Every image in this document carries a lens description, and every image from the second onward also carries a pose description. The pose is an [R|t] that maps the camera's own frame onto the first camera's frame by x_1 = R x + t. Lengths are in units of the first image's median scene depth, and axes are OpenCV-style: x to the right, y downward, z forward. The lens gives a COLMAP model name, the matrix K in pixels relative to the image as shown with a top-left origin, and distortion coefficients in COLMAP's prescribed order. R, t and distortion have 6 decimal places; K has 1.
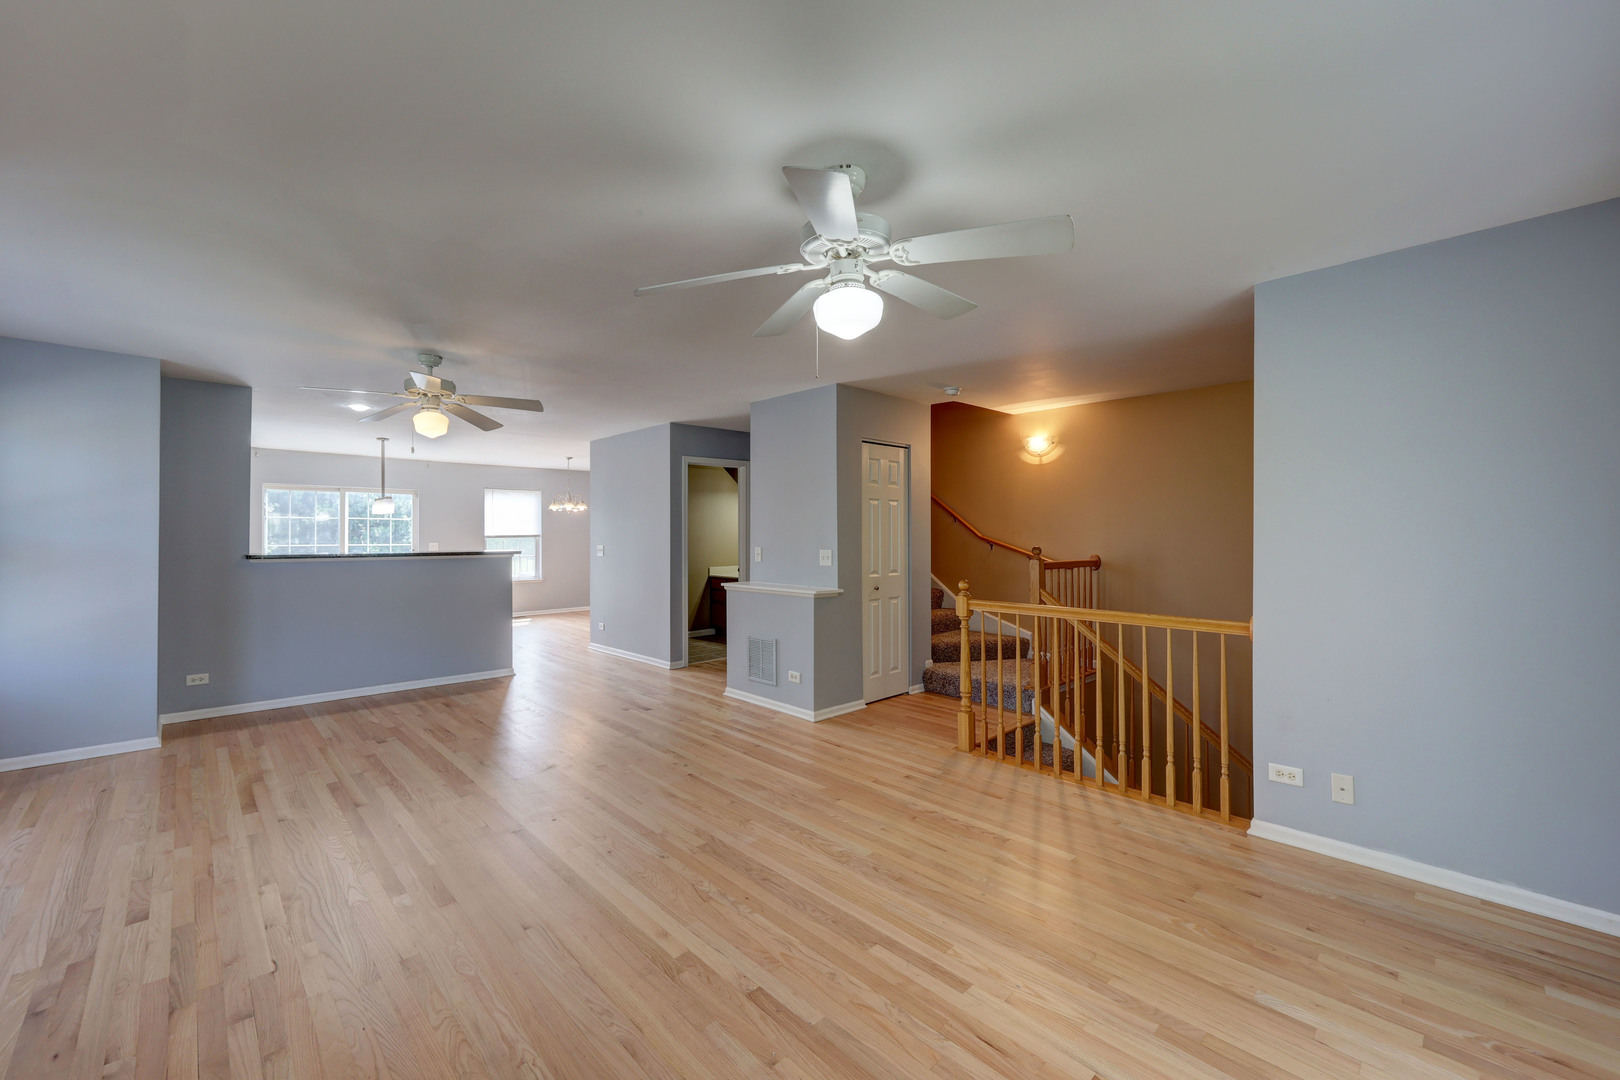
lens RADIAL K [[648.1, 0, 807.1], [0, 648.1, 534.6], [0, 0, 1]] dist [-0.000442, -0.000625]
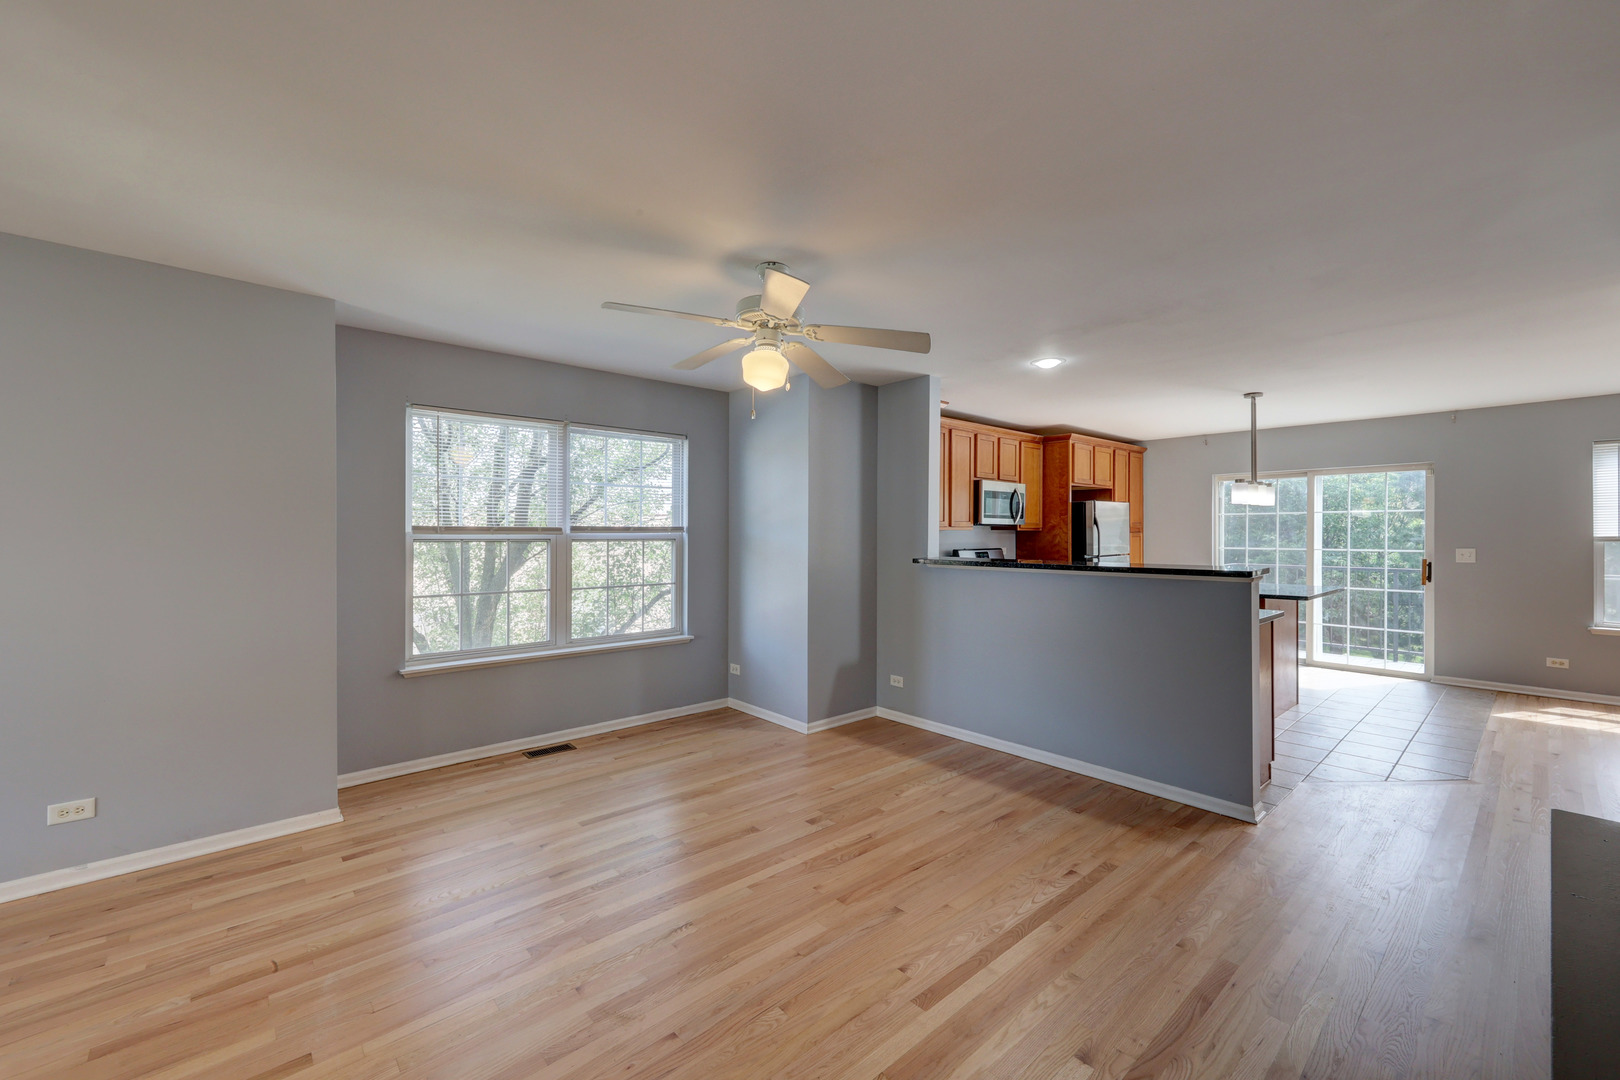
lens RADIAL K [[648.1, 0, 807.1], [0, 648.1, 534.6], [0, 0, 1]] dist [-0.000442, -0.000625]
pose [[-0.039366, 0.000582, -0.999225, 0.085954], [0.001655, 0.999998, 0.000518, -0.004732], [0.999223, -0.001634, -0.039367, 1.163253]]
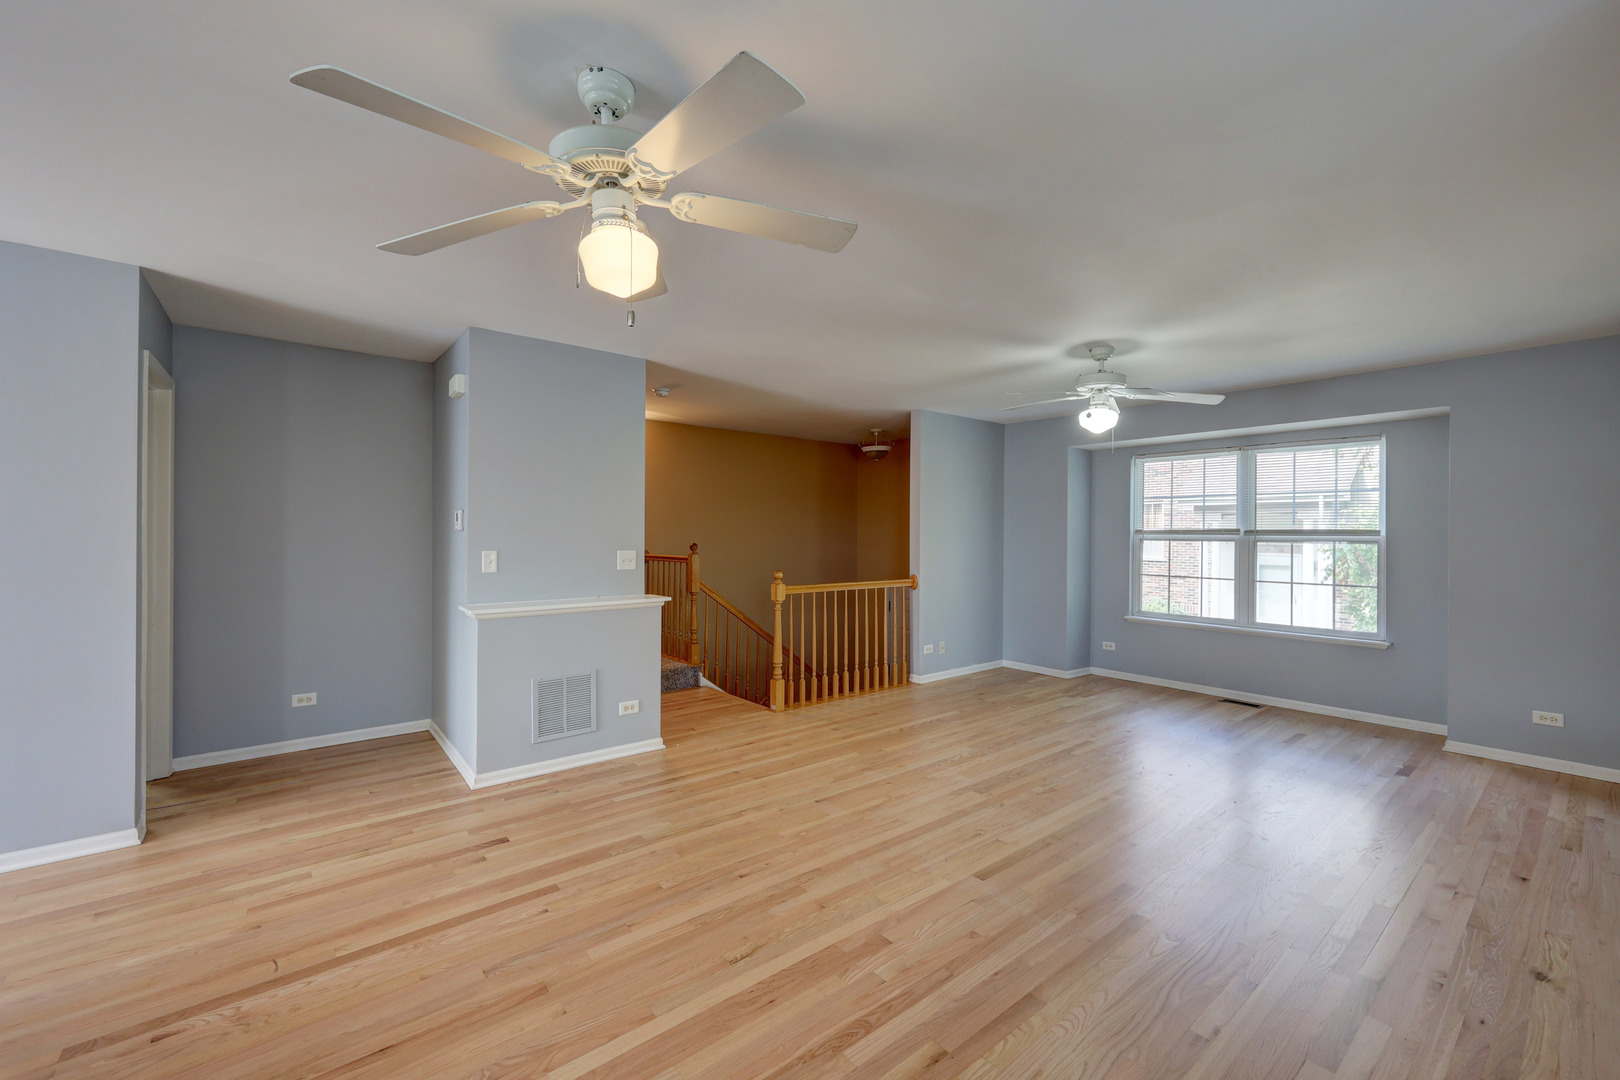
lens RADIAL K [[651.6, 0, 806.2], [0, 651.6, 532.8], [0, 0, 1]] dist [0.000786, 0.000389]
pose [[0.083387, 0.002554, 0.996514, -1.062826], [-0.007702, 0.999968, -0.001918, -0.000941], [-0.996487, -0.007515, 0.083404, 0.923639]]
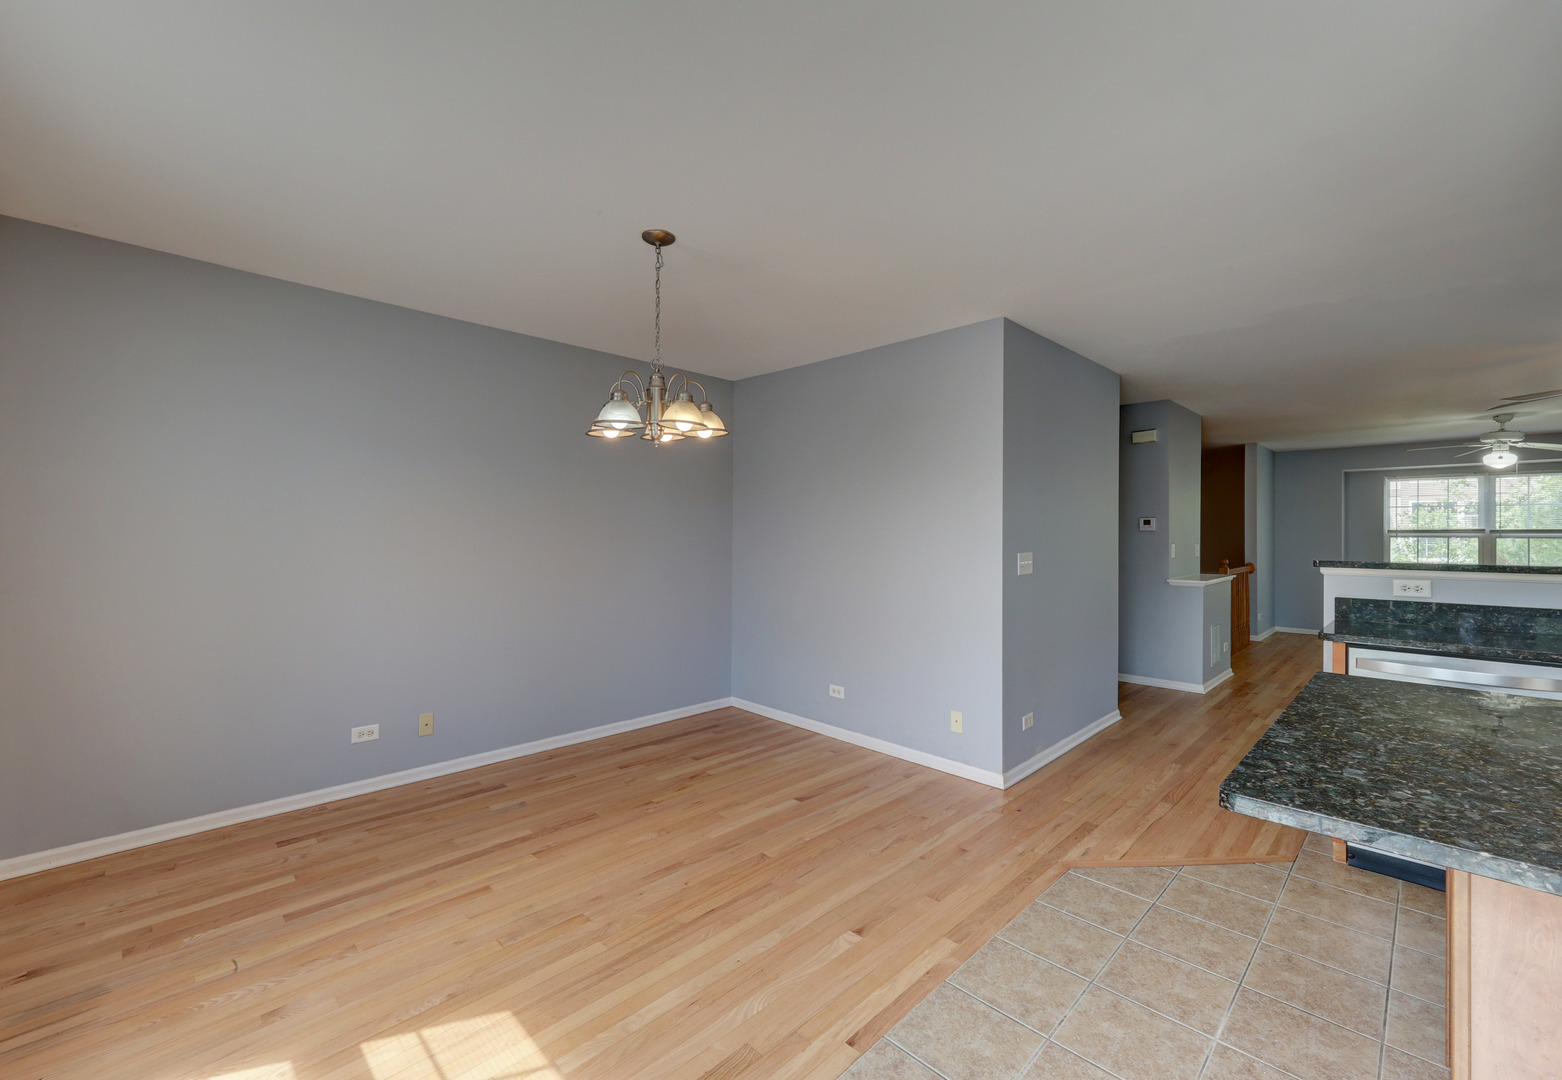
lens RADIAL K [[640.7, 0, 744.3], [0, 640.7, 537.1], [0, 0, 1]] dist [-0.007596, -0.000006]
pose [[0.018684, -0.002726, 0.999822, -1.639293], [-0.003972, 0.999988, 0.002800, 0.010577], [-0.999818, -0.004024, 0.018673, 2.461617]]
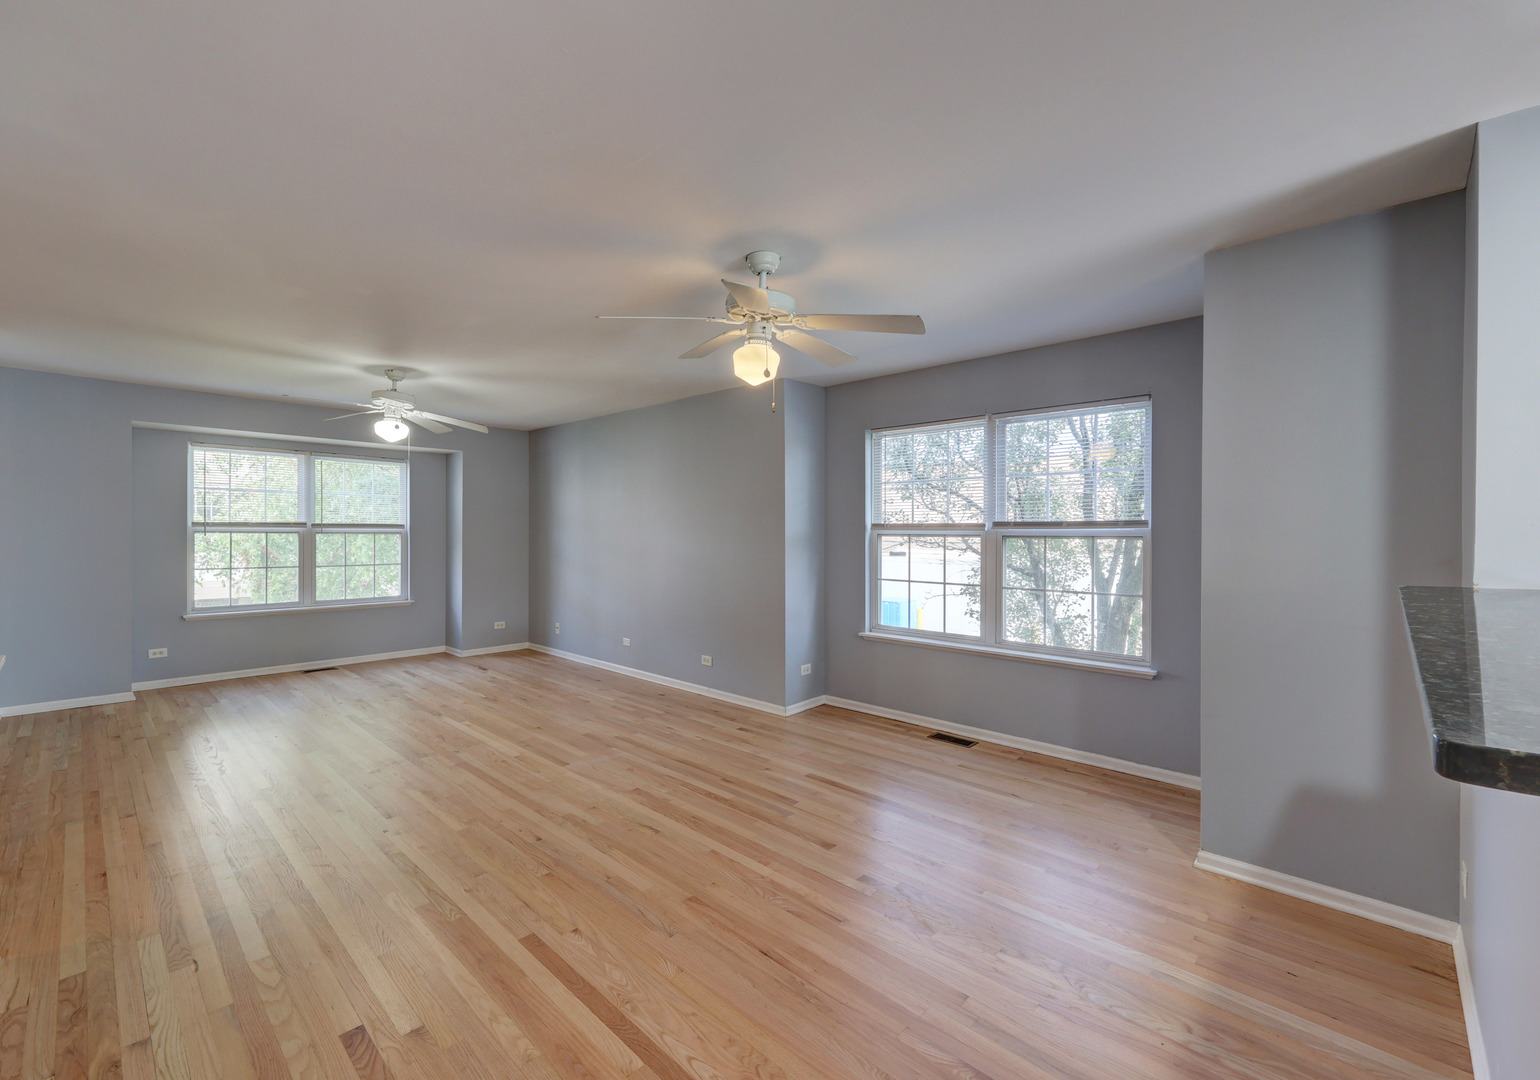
lens RADIAL K [[650.3, 0, 739.3], [0, 650.3, 534.4], [0, 0, 1]] dist [-0.001105, -0.000532]
pose [[-0.999372, -0.004930, -0.035099, -0.586986], [-0.005025, 0.999984, 0.002606, 0.001365], [0.035085, 0.002781, -0.999380, 1.811894]]
